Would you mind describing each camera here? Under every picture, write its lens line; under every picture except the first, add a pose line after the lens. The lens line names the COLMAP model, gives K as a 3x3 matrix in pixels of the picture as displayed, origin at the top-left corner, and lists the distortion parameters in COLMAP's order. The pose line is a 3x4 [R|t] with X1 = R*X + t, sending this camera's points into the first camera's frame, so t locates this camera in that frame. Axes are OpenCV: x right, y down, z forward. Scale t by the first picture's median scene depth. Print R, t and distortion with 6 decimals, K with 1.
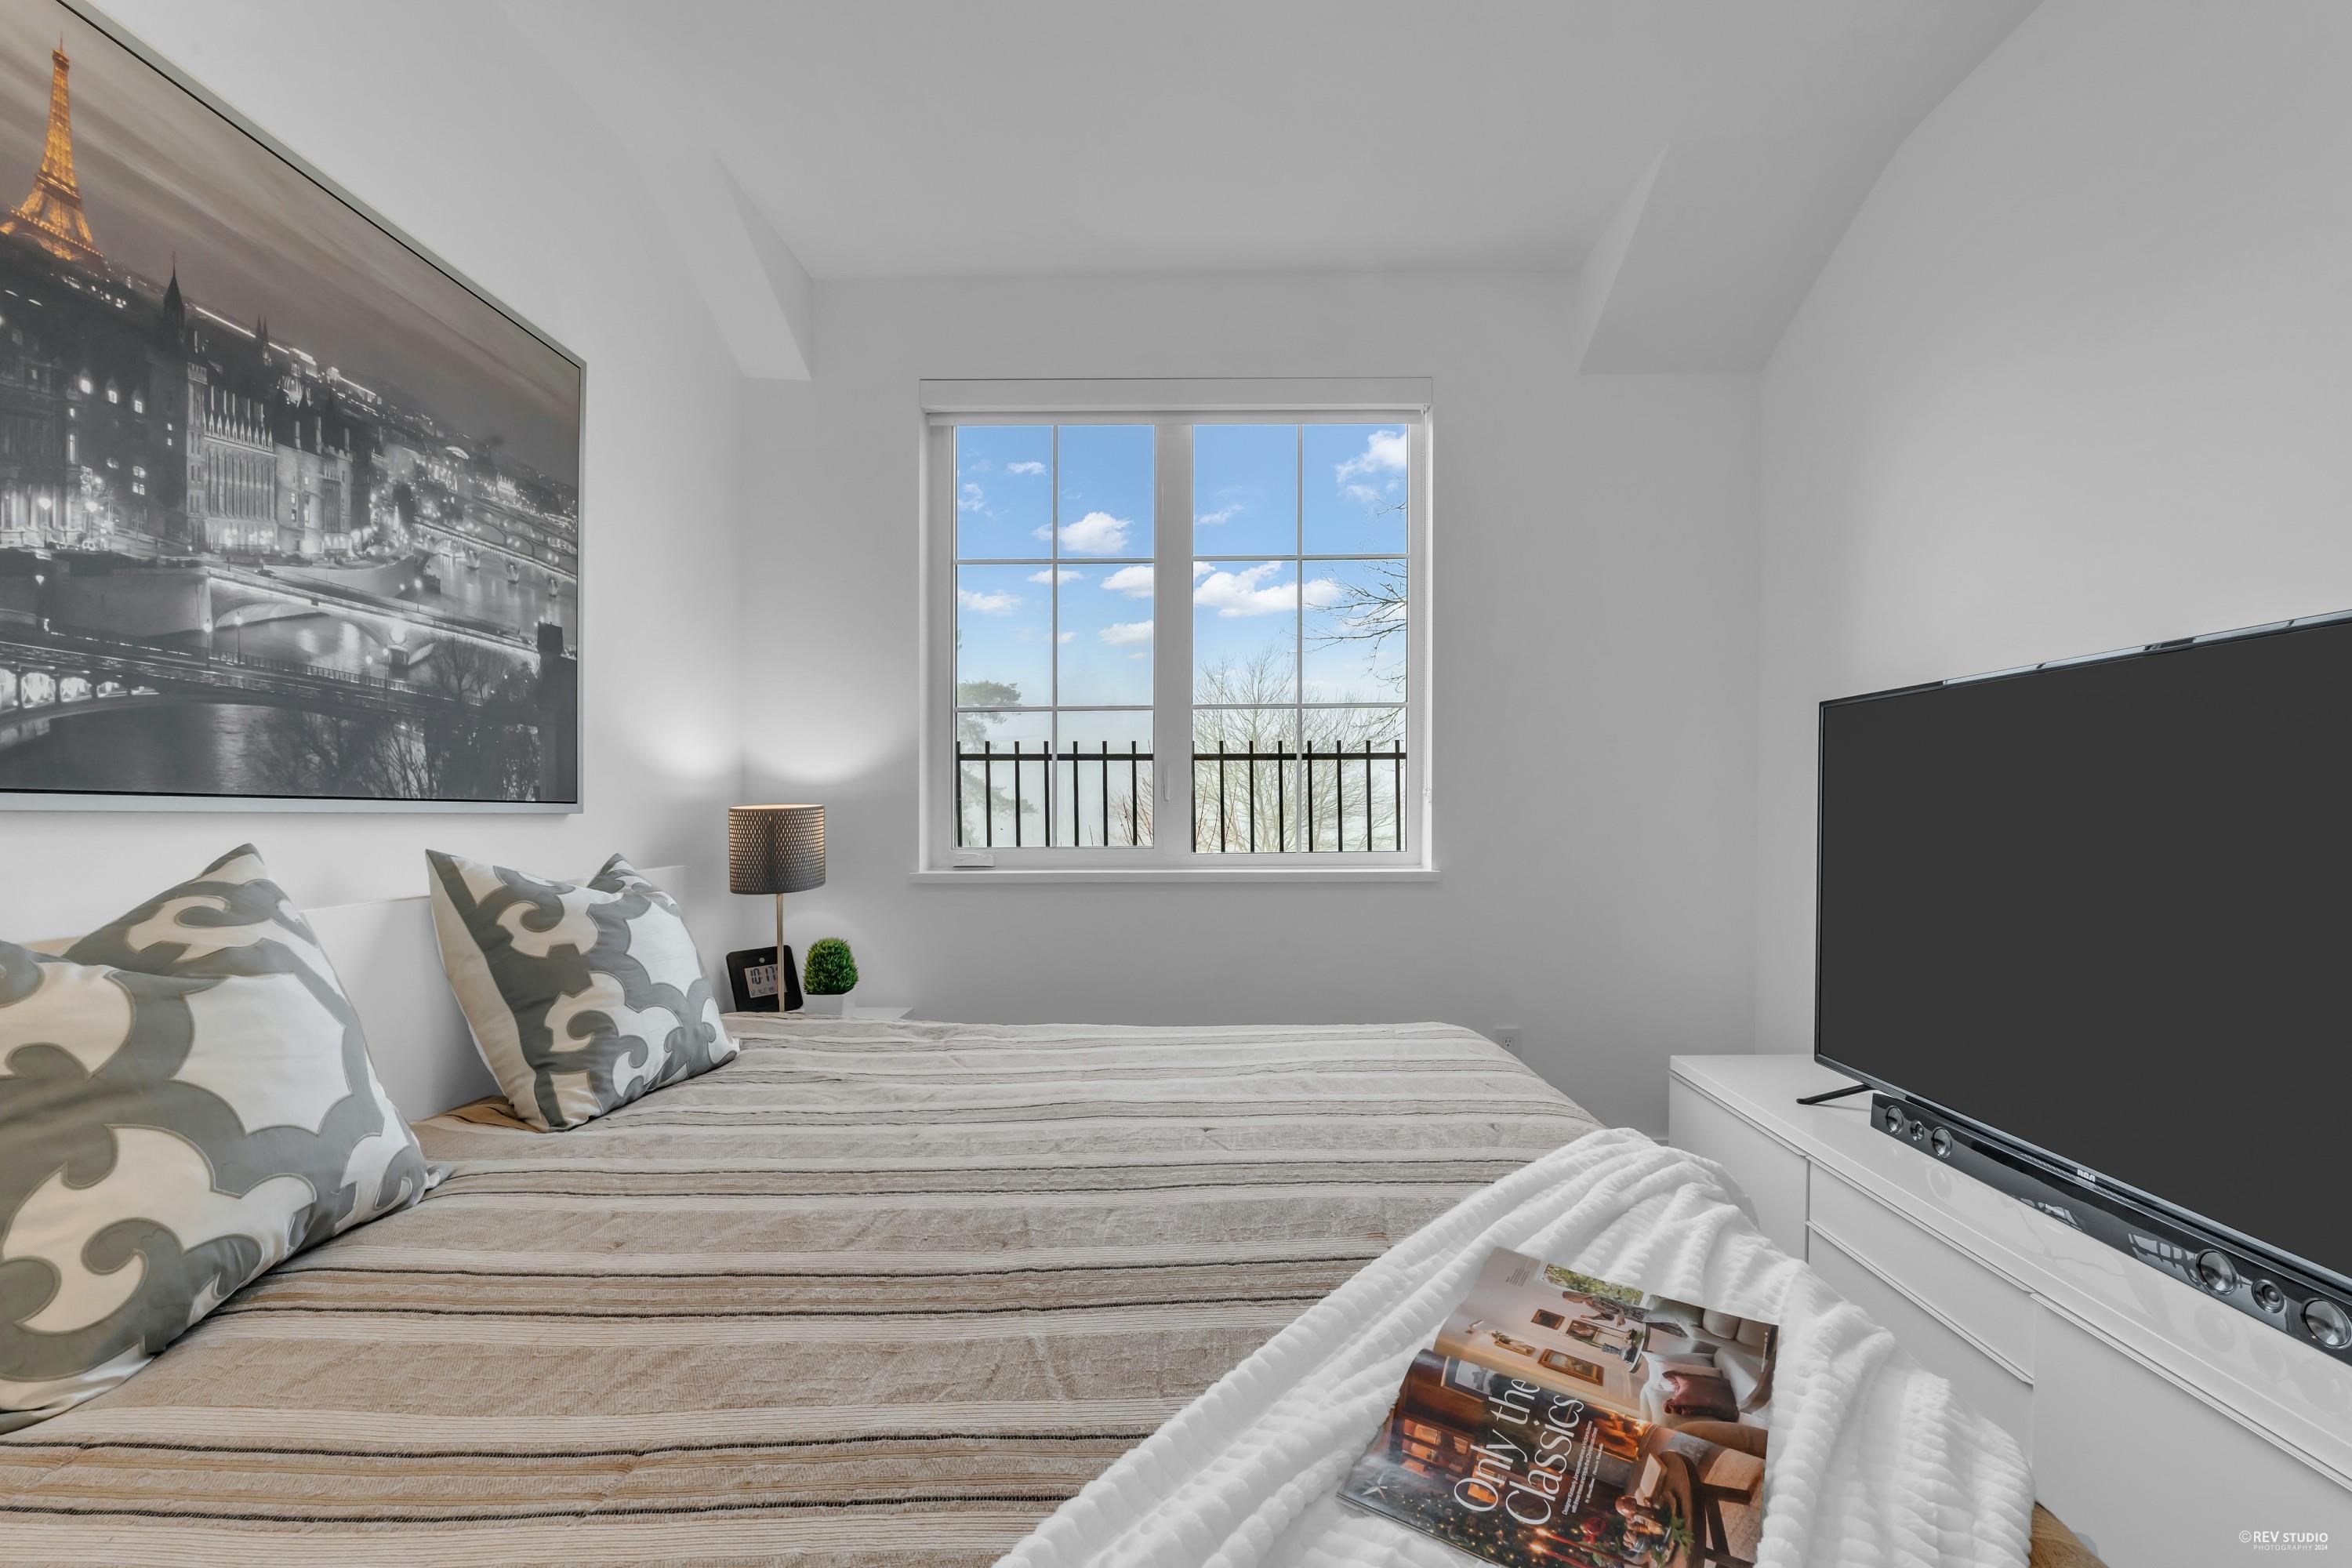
lens RADIAL K [[973.0, 0, 1184.4], [0, 973.0, 803.4], [0, 0, 1]] dist [-0.000916, -0.000072]
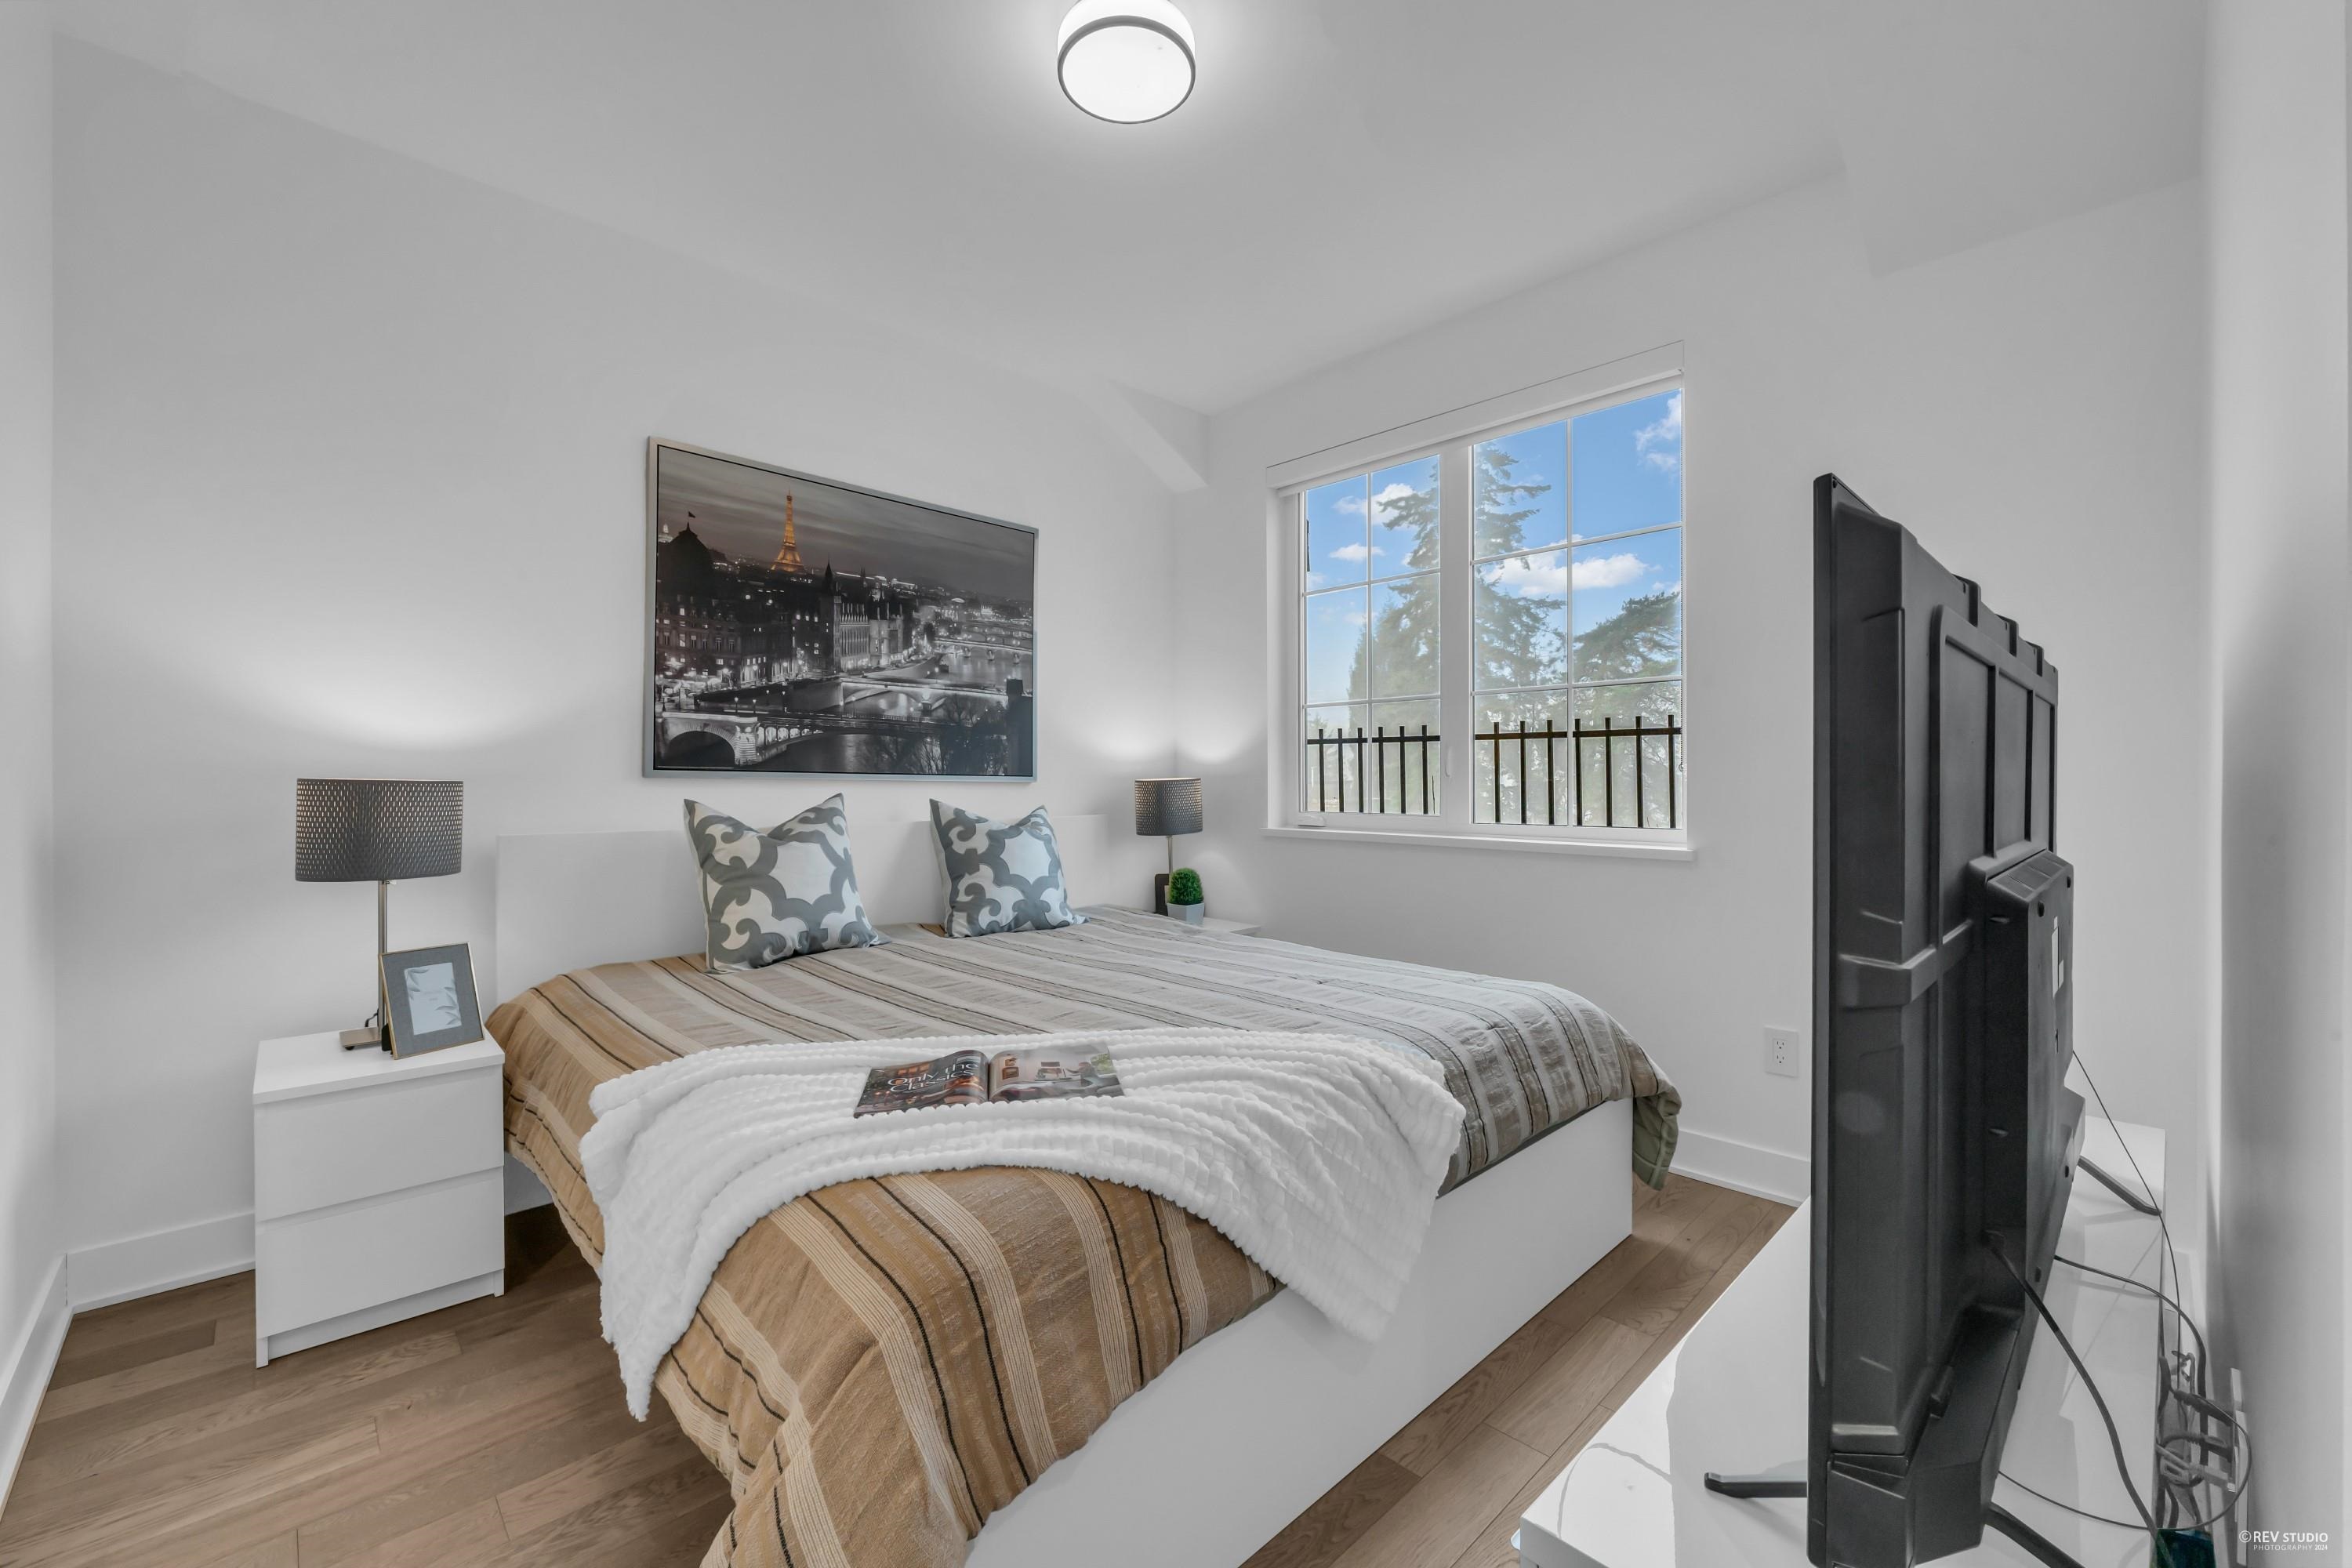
lens RADIAL K [[973.0, 0, 1193.4], [0, 973.0, 774.2], [0, 0, 1]] dist [-0.000916, -0.000072]
pose [[0.692202, 0.000690, -0.721704, 1.097543], [-0.003798, 0.999989, -0.002687, -0.001415], [0.721694, 0.004601, 0.692197, -0.033789]]
